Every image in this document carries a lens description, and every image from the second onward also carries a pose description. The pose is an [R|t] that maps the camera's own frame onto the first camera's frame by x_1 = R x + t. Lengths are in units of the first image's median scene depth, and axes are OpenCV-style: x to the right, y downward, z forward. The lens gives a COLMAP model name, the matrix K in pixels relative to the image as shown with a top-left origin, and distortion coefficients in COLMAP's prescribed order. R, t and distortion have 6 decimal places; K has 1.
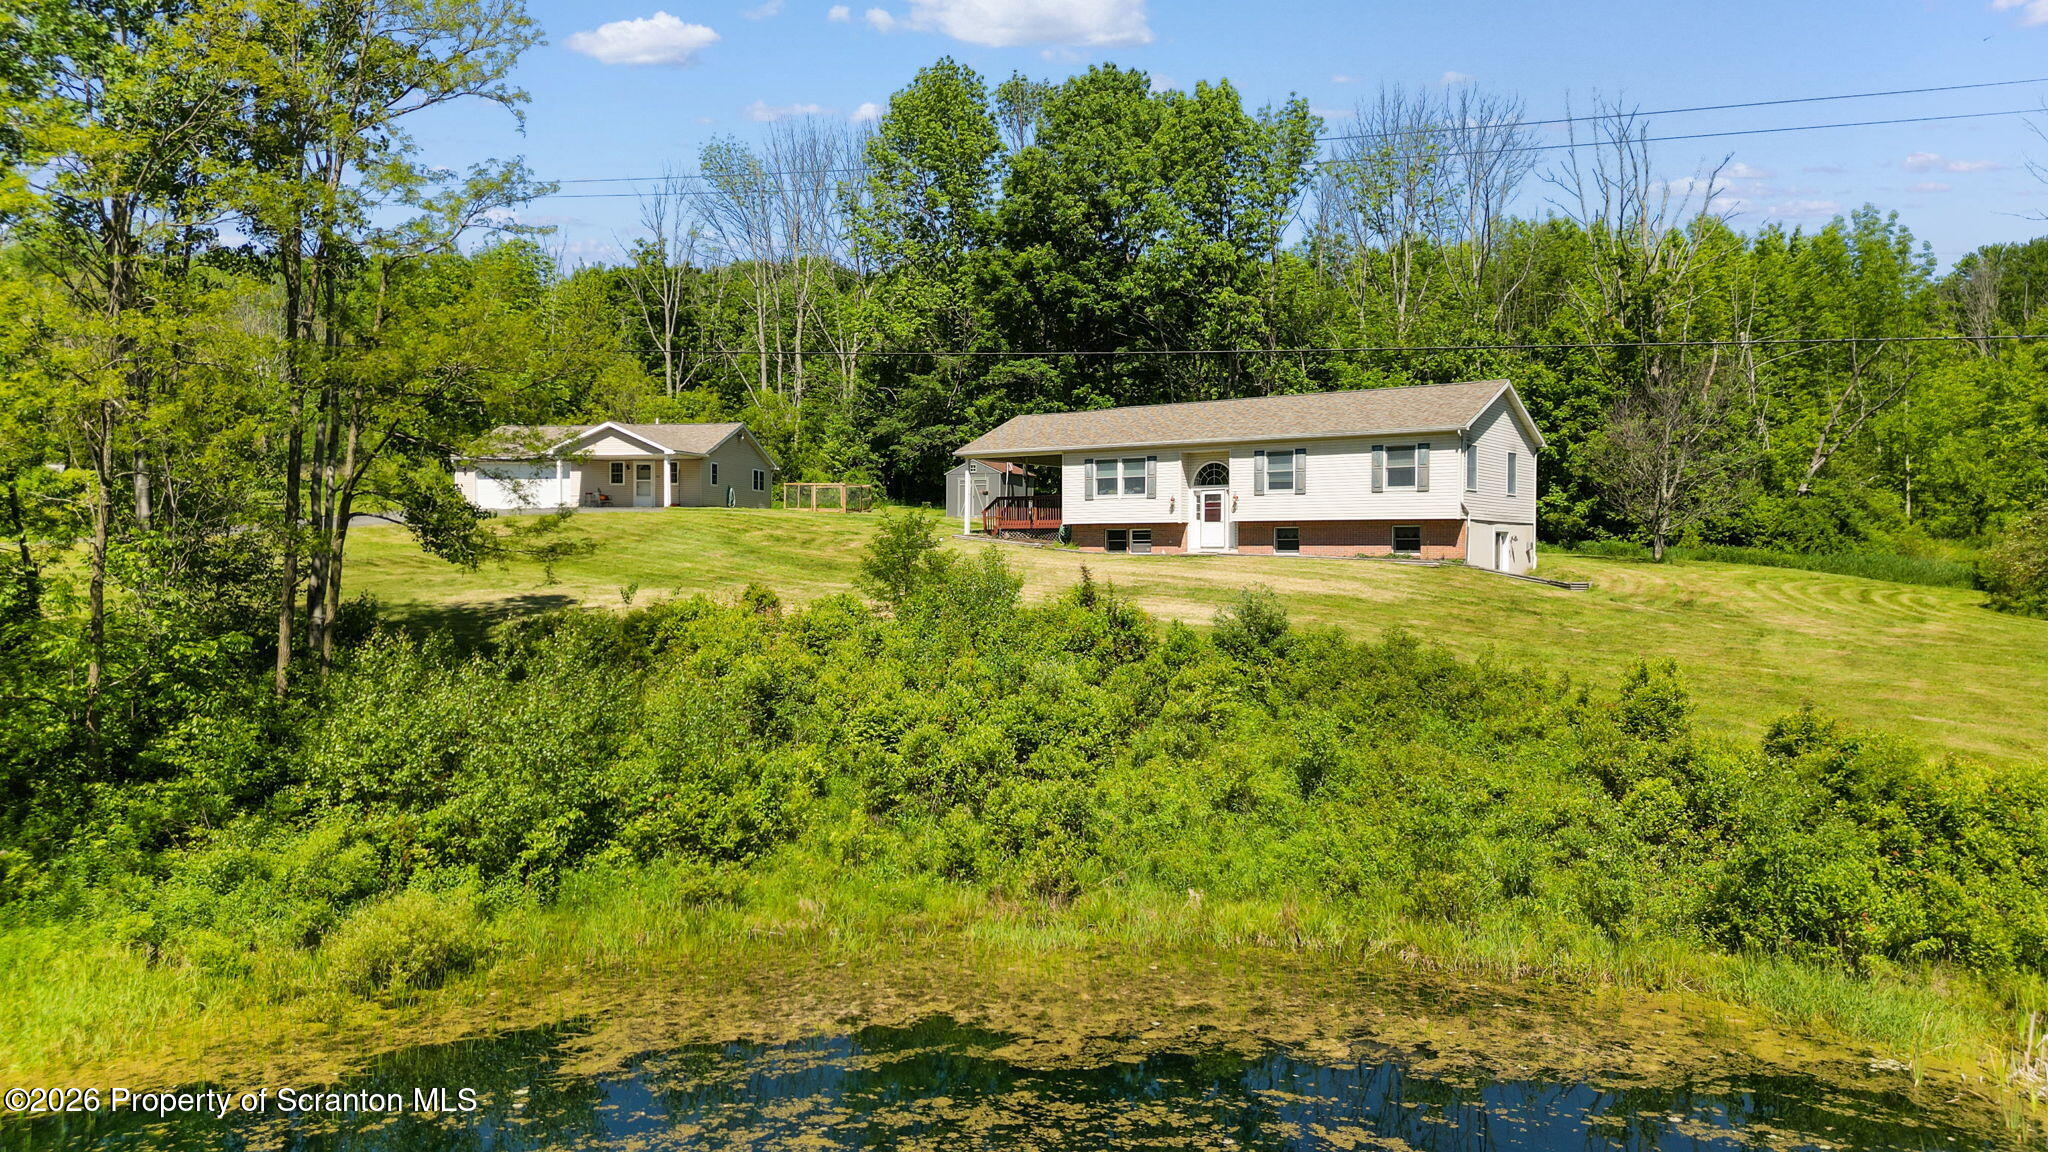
lens RADIAL K [[1494.6, 0, 1024.5], [0, 1494.6, 574.9], [0, 0, 1]] dist [0.001679, -0.006117]
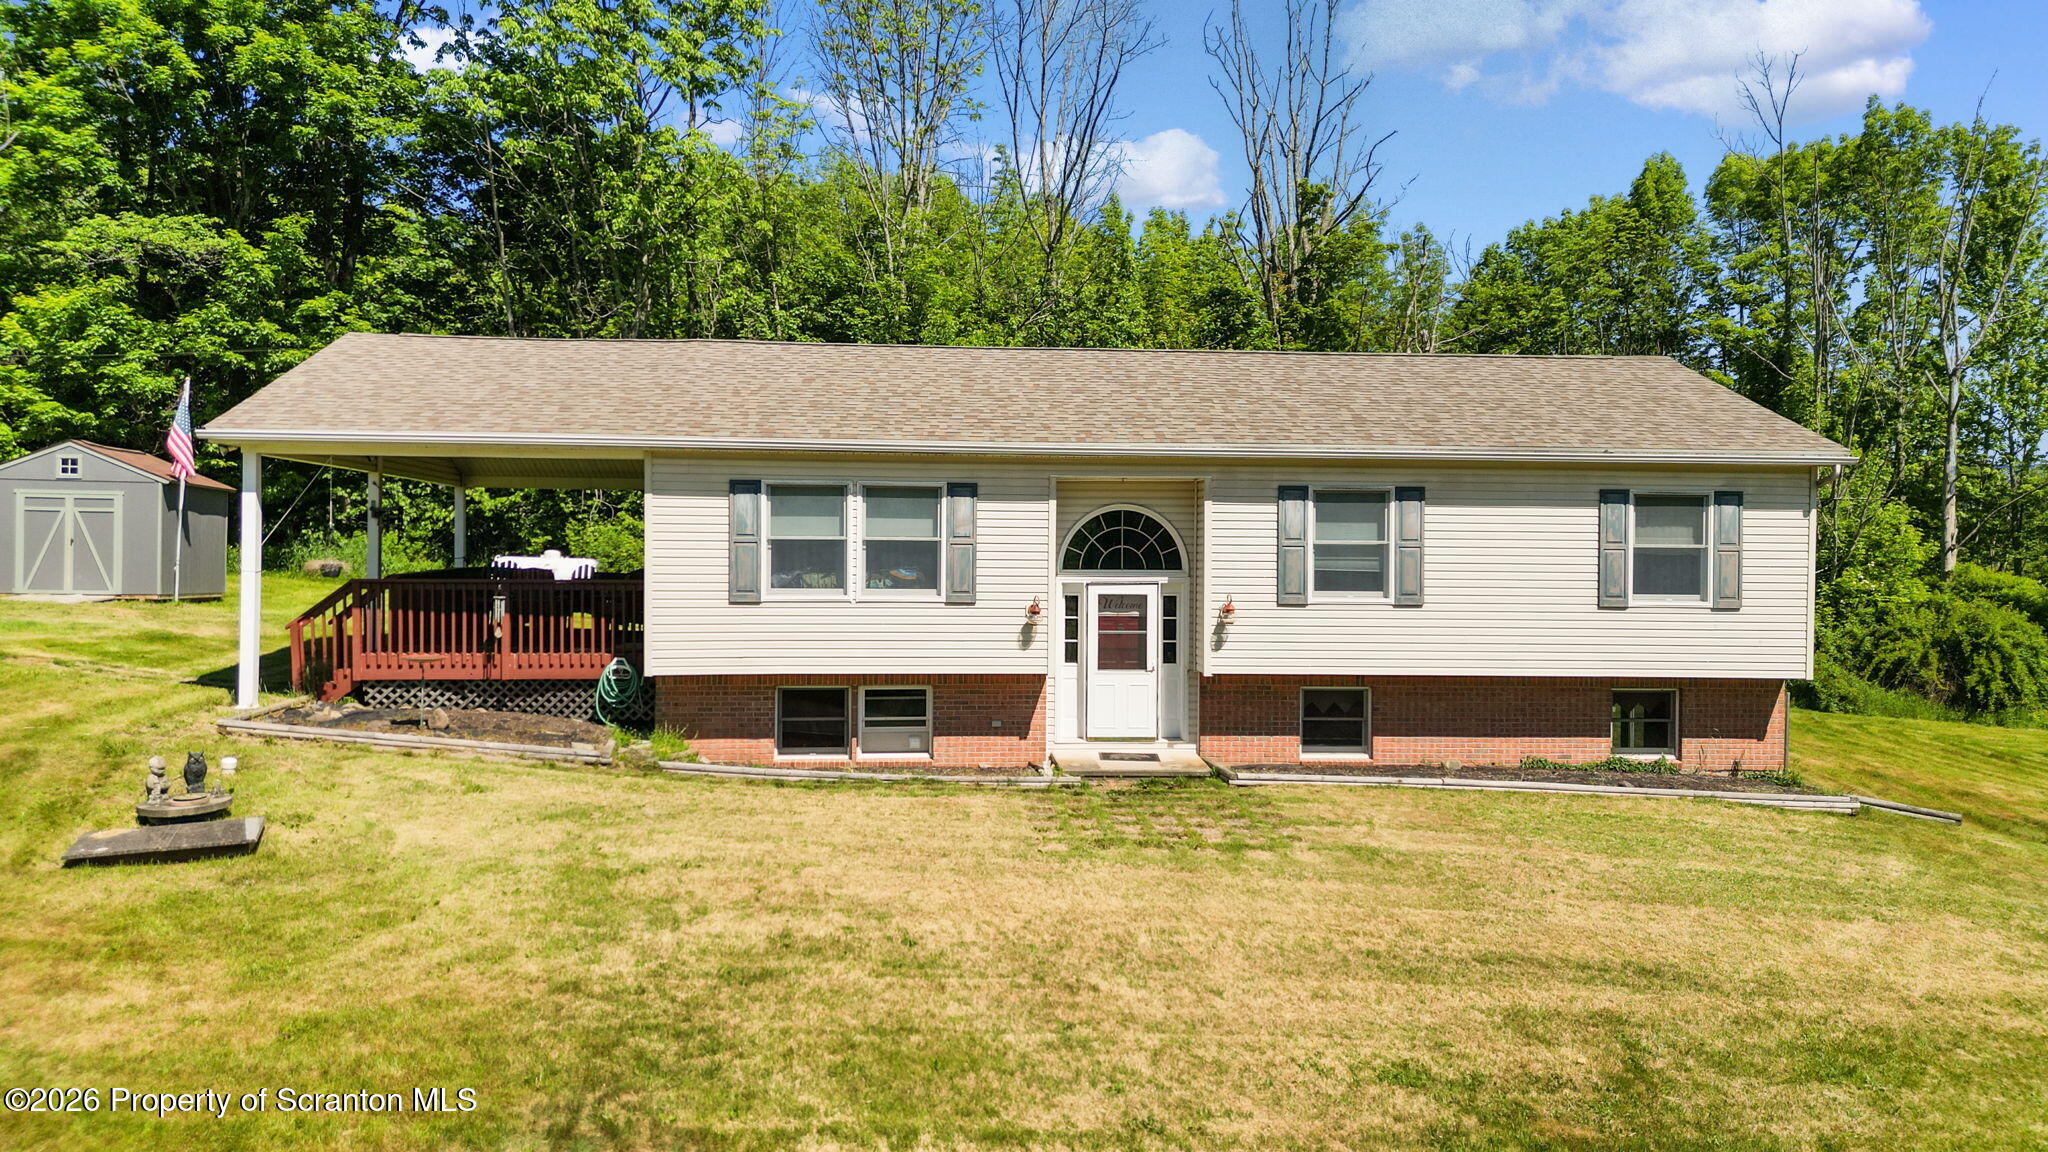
lens RADIAL K [[1494.6, 0, 1025.0], [0, 1494.6, 574.9], [0, 0, 1]] dist [0.001679, -0.006117]
pose [[0.758658, 0.004231, 0.651475, -0.129342], [-0.001350, 0.999987, -0.004922, -0.056980], [-0.651487, 0.002854, 0.758654, 0.736049]]
